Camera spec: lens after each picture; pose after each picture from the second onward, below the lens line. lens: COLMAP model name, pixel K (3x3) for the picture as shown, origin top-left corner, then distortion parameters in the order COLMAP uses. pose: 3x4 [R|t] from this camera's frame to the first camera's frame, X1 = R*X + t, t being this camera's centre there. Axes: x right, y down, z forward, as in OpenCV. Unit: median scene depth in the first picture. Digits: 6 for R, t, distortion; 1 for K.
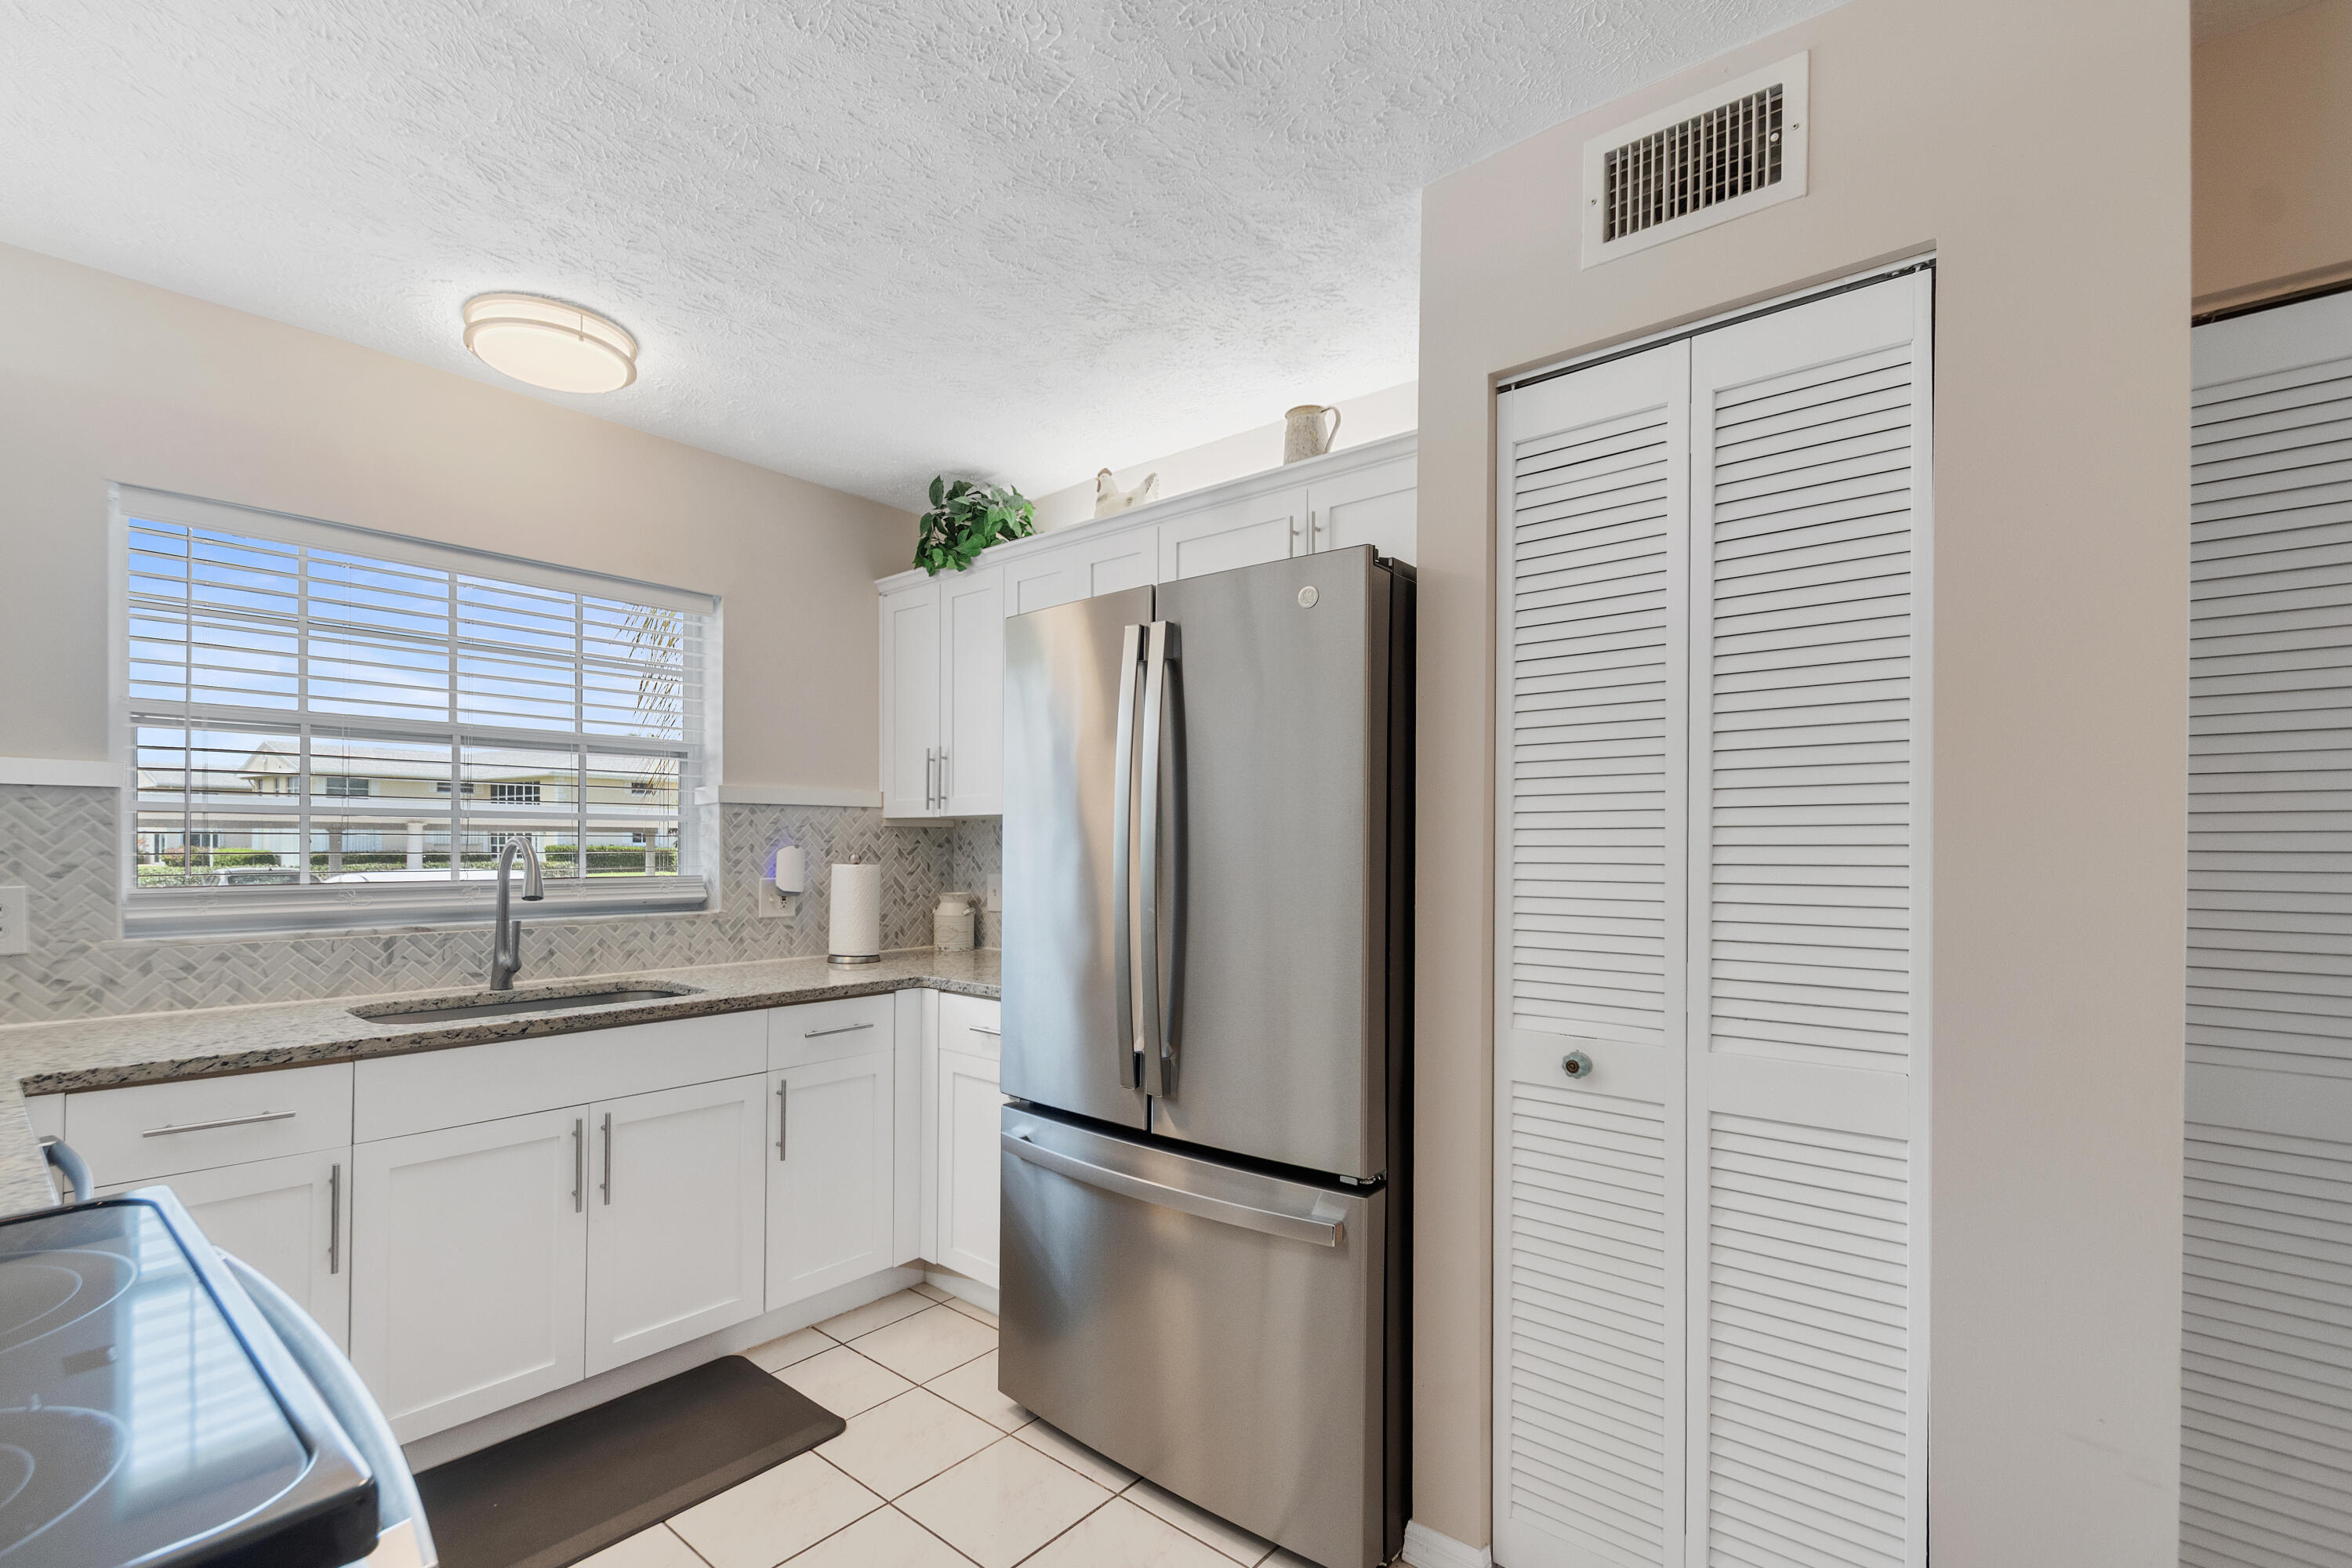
lens RADIAL K [[1049.0, 0, 1178.5], [0, 1049.0, 849.3], [0, 0, 1]] dist [0.009148, -0.002336]
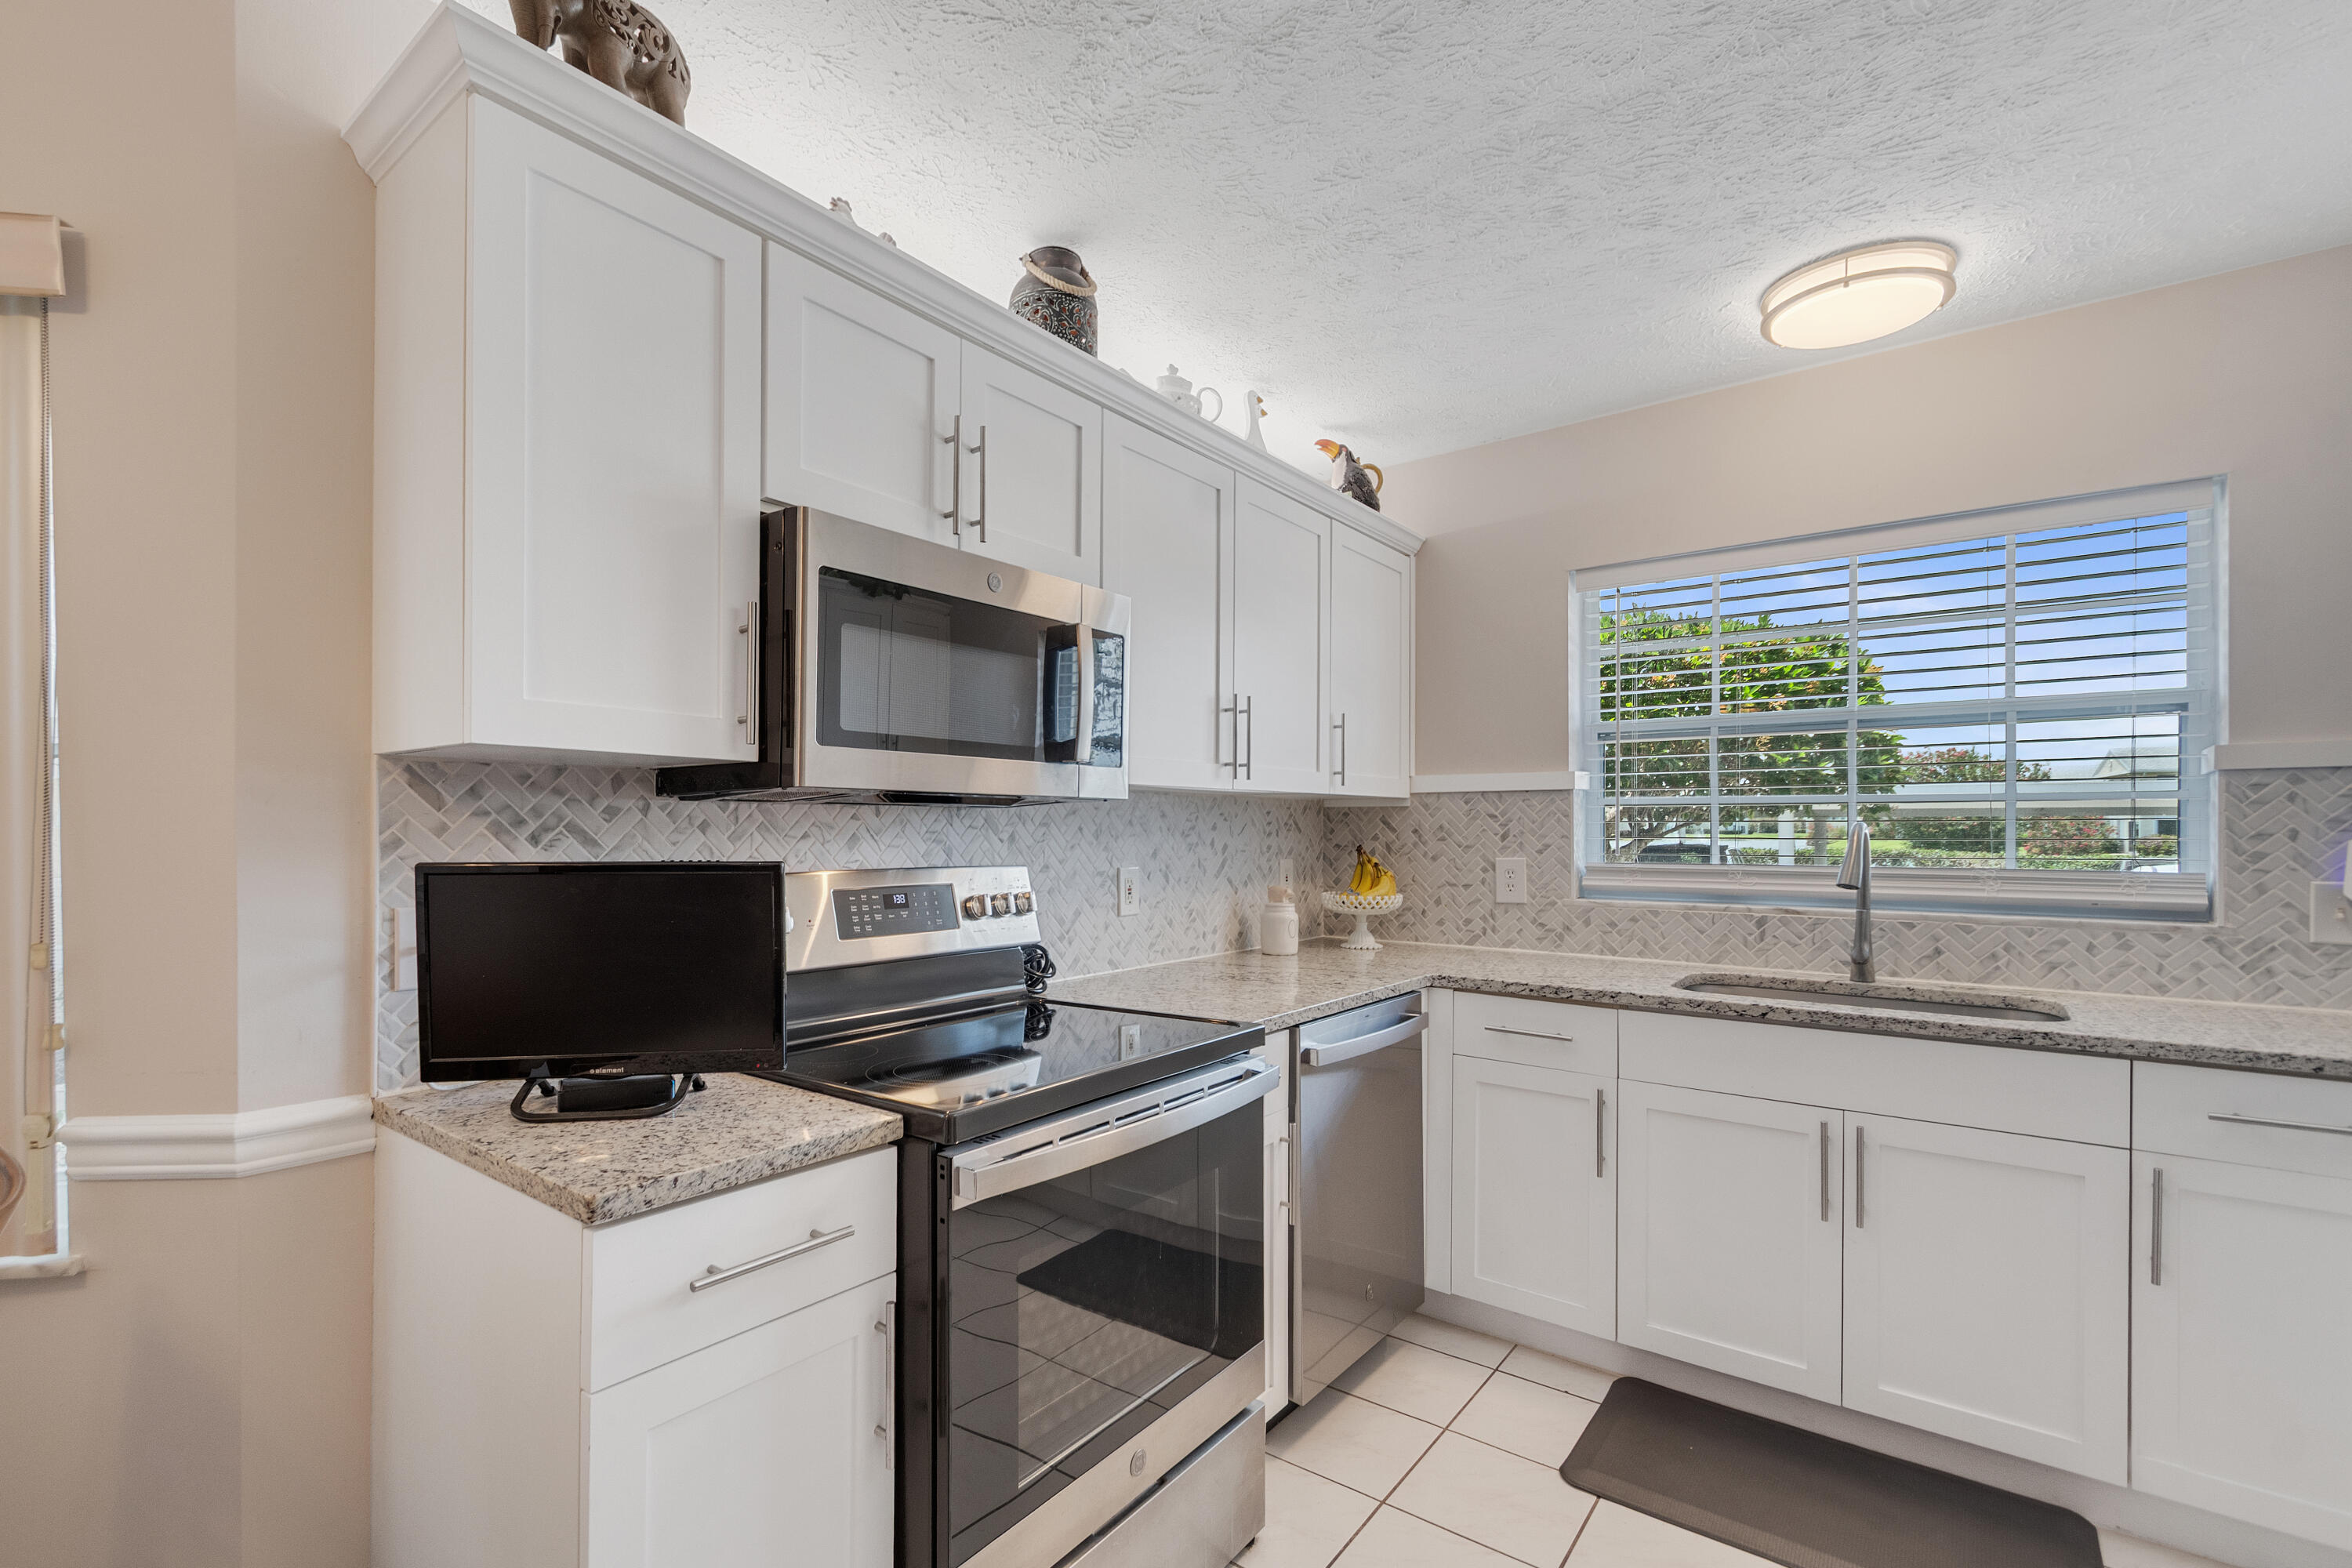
lens RADIAL K [[1049.0, 0, 1095.8], [0, 1049.0, 825.1], [0, 0, 1]] dist [0.009148, -0.002336]
pose [[0.003503, -0.009875, -0.999945, 0.325678], [-0.006390, 0.999931, -0.009897, 0.004744], [0.999973, 0.006424, 0.003440, 0.306989]]
